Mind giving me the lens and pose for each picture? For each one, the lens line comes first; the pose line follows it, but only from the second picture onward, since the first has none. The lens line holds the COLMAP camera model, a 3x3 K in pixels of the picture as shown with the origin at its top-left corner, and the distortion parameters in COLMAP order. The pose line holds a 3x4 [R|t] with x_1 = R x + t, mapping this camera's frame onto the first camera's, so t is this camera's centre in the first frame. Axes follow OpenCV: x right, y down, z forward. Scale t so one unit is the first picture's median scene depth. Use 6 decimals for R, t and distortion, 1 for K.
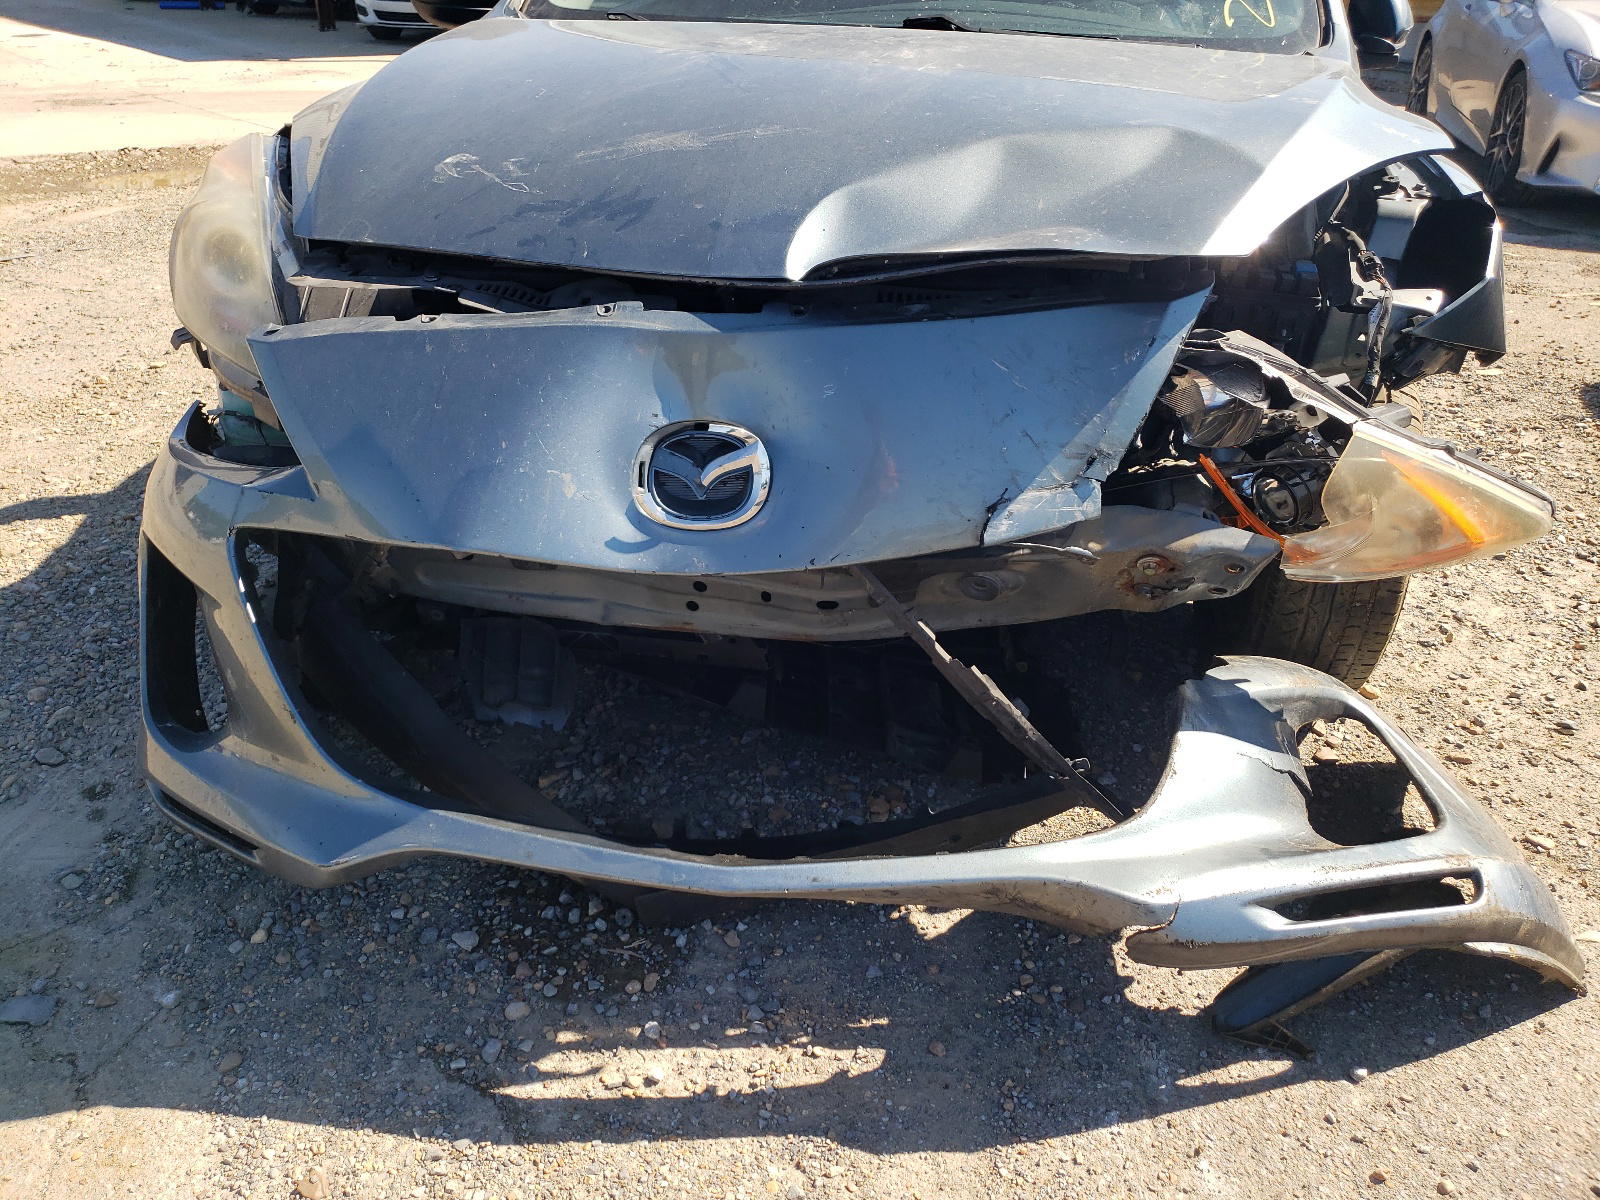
lens RADIAL K [[1245.0, 0, 805.4], [0, 1245.0, 627.3], [0, 0, 1]] dist [0.011284, 0.001117]
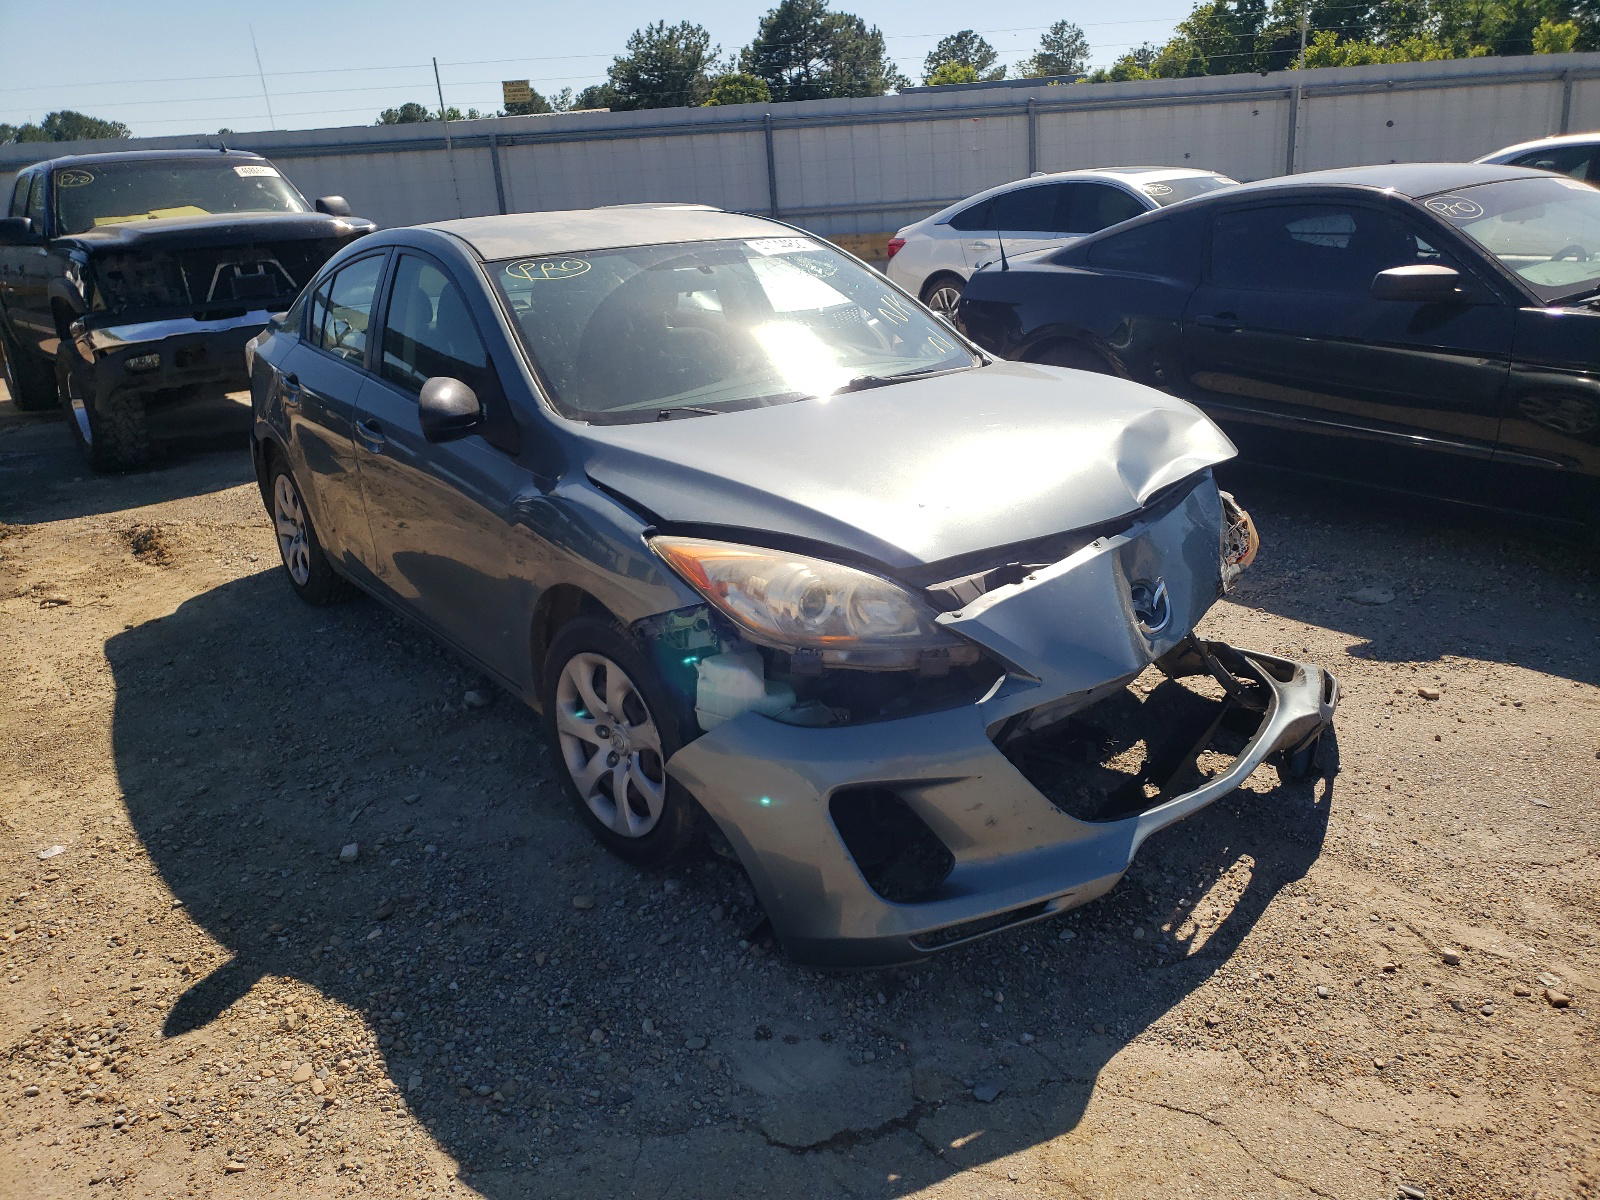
lens RADIAL K [[1245.0, 0, 805.4], [0, 1245.0, 627.3], [0, 0, 1]] dist [0.011284, 0.001117]
pose [[0.641435, -0.306895, 0.703119, -1.792372], [0.424669, 0.905315, 0.007736, -0.325673], [-0.638919, 0.293631, 0.711030, -0.086632]]
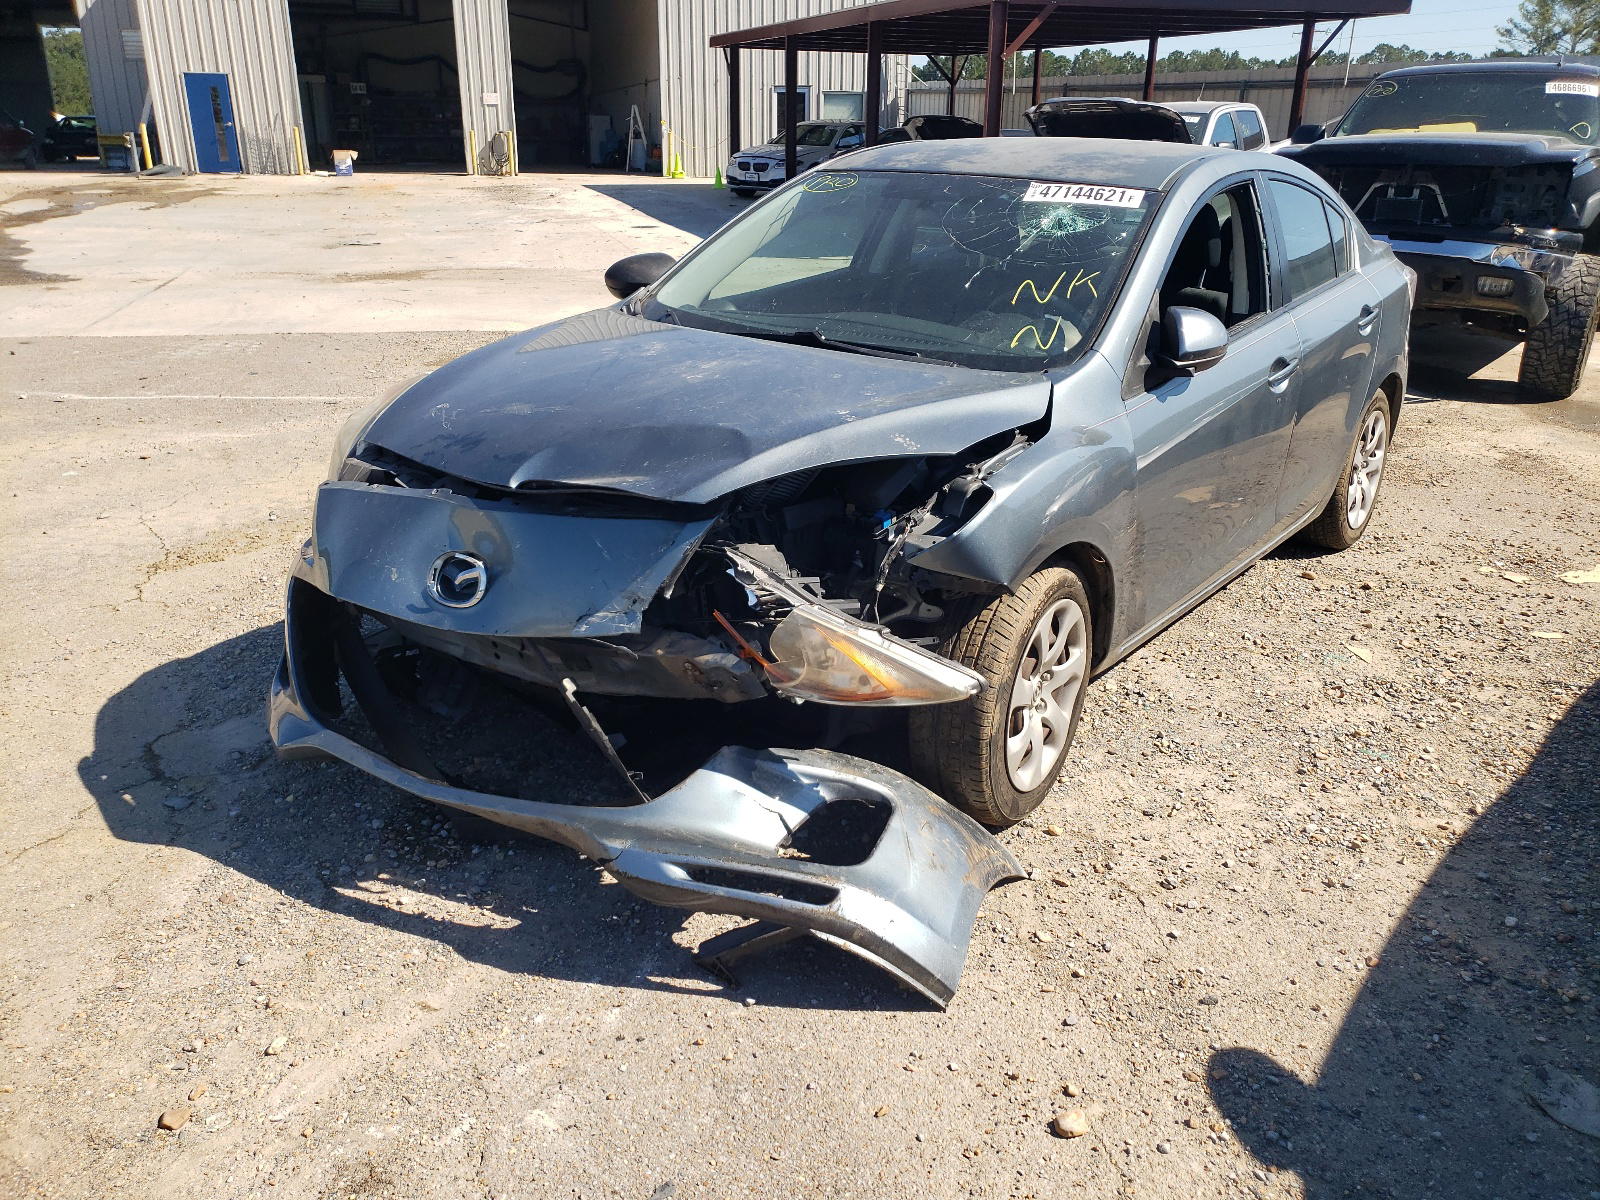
lens RADIAL K [[1245.0, 0, 805.4], [0, 1245.0, 627.3], [0, 0, 1]] dist [0.011284, 0.001117]
pose [[0.912843, 0.153106, -0.378518, 1.080161], [-0.199776, 0.975970, -0.087018, 0.011545], [0.356099, 0.155053, 0.921494, -0.549427]]
